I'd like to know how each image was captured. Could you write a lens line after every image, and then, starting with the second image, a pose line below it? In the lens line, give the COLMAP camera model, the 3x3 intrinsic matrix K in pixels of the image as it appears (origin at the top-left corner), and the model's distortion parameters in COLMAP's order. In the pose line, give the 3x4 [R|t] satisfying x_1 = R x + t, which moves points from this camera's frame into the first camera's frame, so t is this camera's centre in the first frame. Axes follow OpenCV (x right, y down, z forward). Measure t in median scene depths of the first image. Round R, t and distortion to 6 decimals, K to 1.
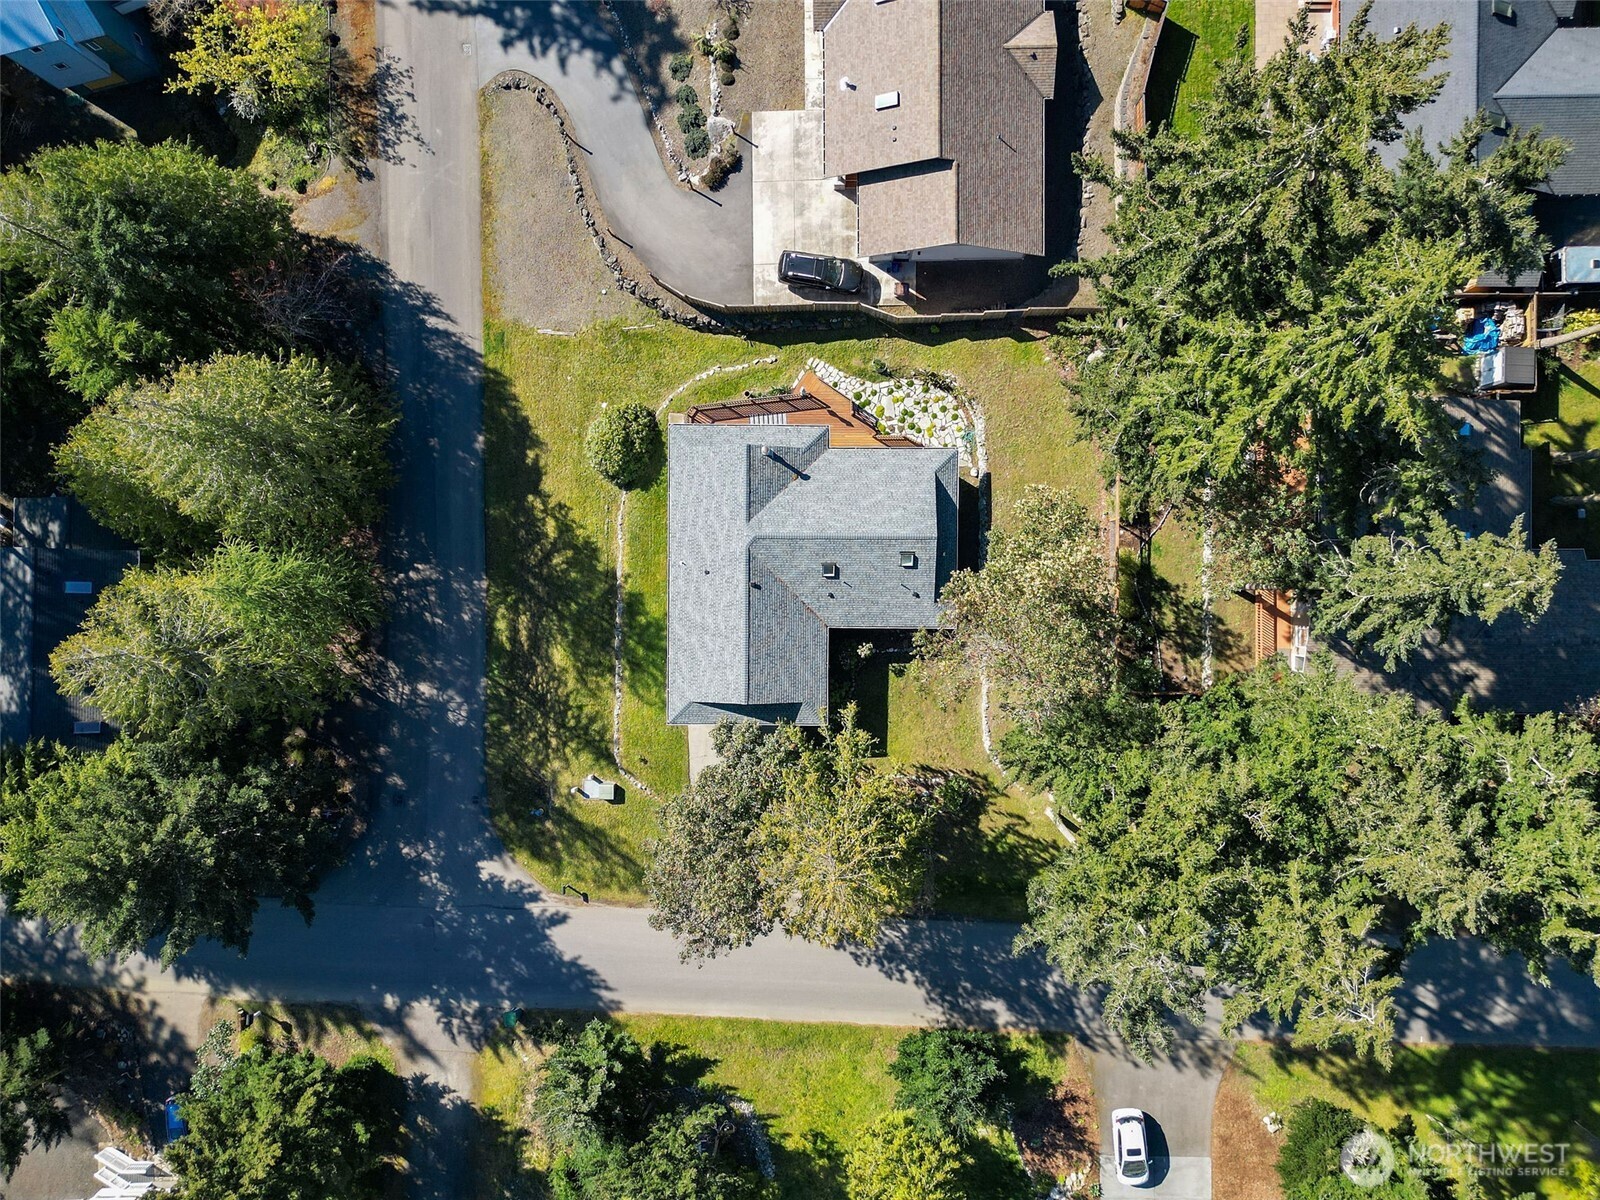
lens RADIAL K [[1117.3, 0, 816.9], [0, 1117.3, 607.0], [0, 0, 1]] dist [0.066990, -0.080244]
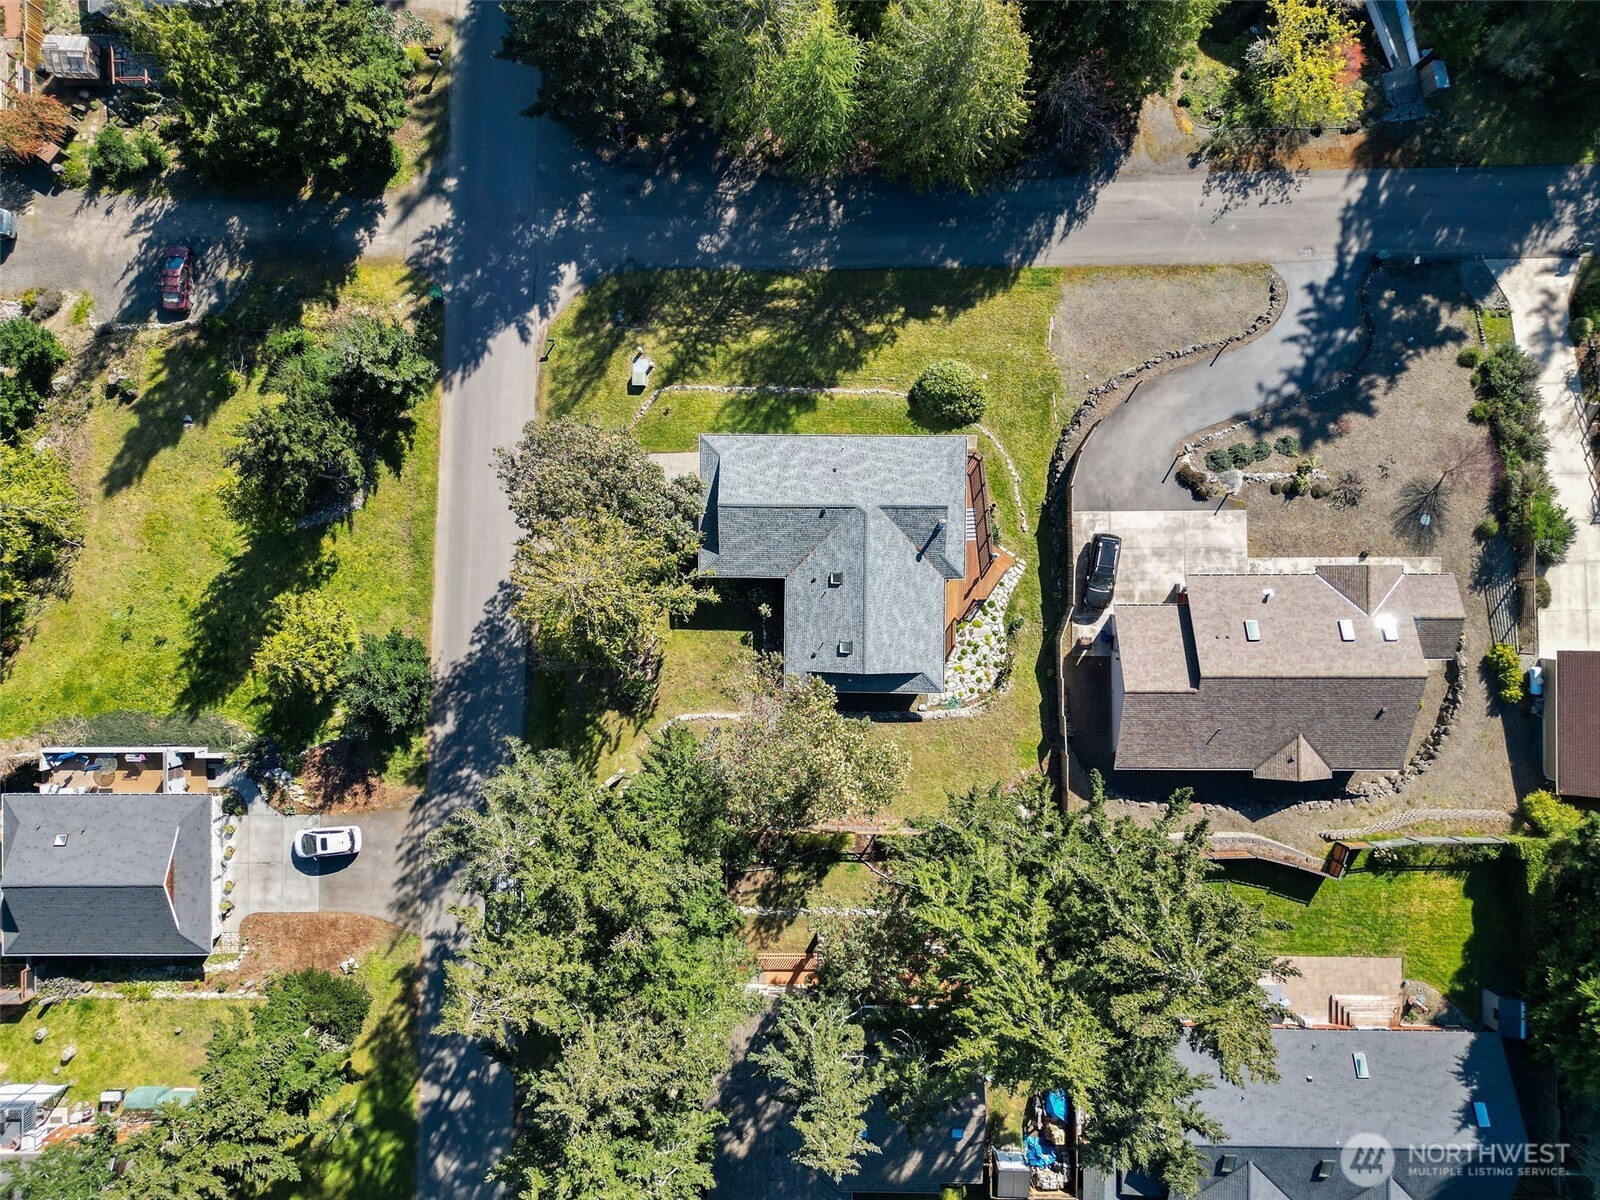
lens RADIAL K [[1133.1, 0, 785.5], [0, 1133.1, 574.5], [0, 0, 1]] dist [0.069762, -0.099148]
pose [[-0.002915, 0.999935, 0.011032, -0.005233], [-0.999955, -0.003014, 0.009038, 0.007762], [0.009070, -0.011005, 0.999898, -0.143392]]
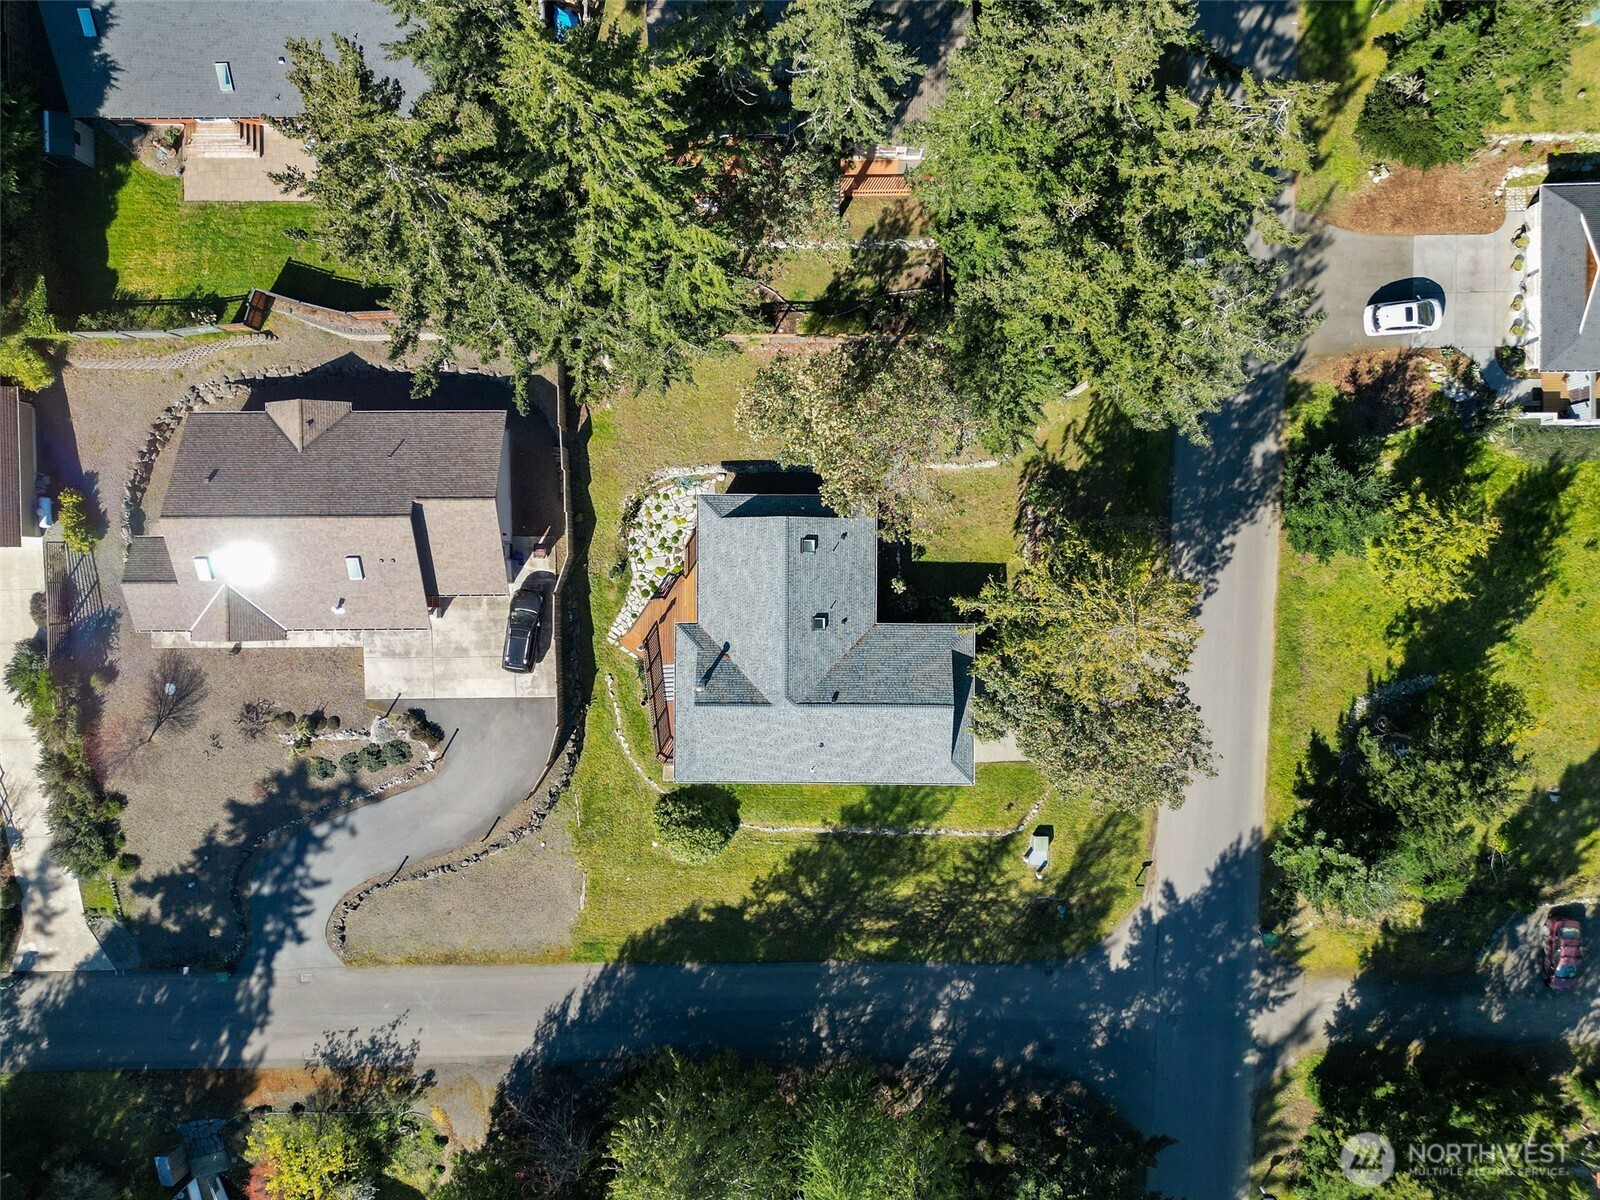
lens RADIAL K [[1117.3, 0, 816.9], [0, 1117.3, 607.0], [0, 0, 1]] dist [0.066990, -0.080244]
pose [[-0.002507, -0.999899, -0.013957, 0.039471], [0.999823, -0.002246, -0.018677, -0.016526], [0.018644, -0.014002, 0.999728, -0.000115]]
